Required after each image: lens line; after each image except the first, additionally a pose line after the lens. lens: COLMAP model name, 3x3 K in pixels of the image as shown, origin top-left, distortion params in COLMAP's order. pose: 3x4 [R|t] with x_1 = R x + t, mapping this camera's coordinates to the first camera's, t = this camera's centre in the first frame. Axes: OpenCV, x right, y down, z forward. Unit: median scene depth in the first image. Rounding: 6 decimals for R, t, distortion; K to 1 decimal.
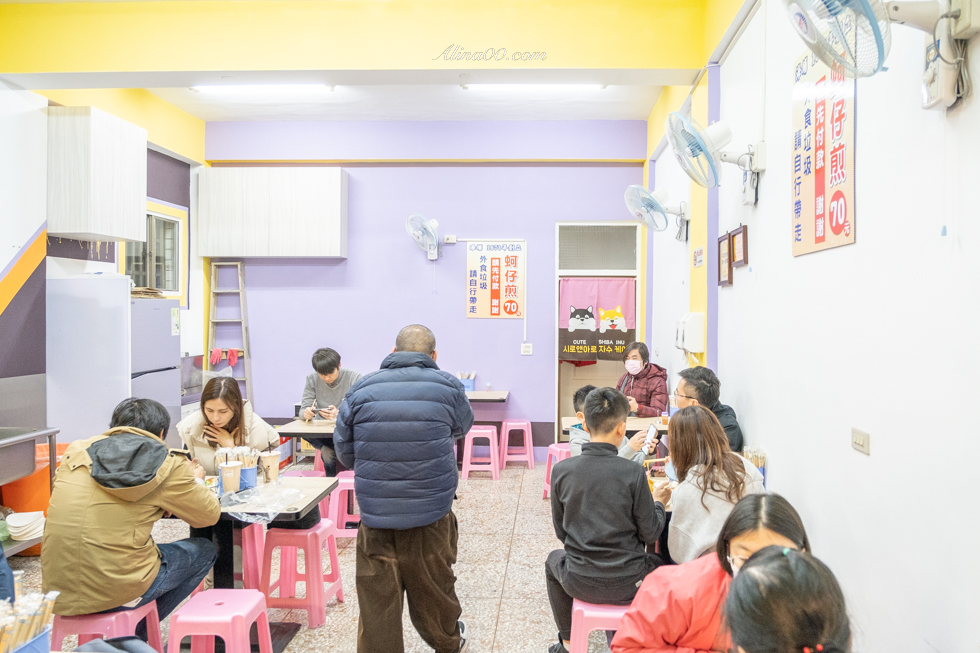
lens RADIAL K [[701.4, 0, 494.3], [0, 701.4, 318.4], [0, 0, 1]] dist [-0.008031, -0.000069]
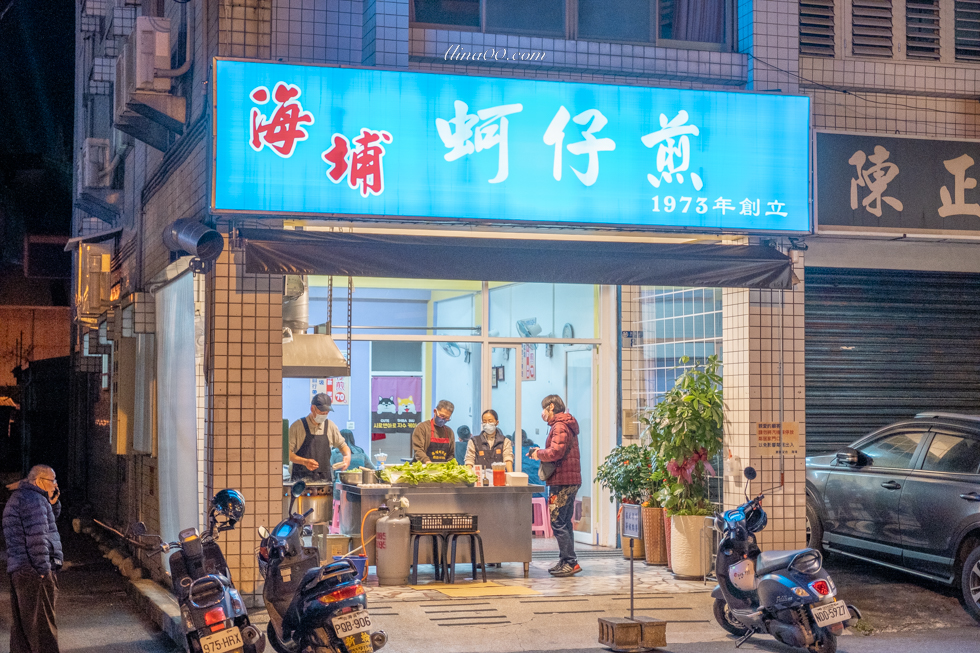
lens RADIAL K [[1641.9, 0, 490.1], [0, 1641.9, 326.4], [0, 0, 1]] dist [-0.006465, 0.000000]
pose [[0.925060, 0.014781, 0.379534, -0.976670], [0.007205, 0.998380, -0.056442, 0.032014], [-0.379754, 0.054946, 0.923454, -2.251340]]
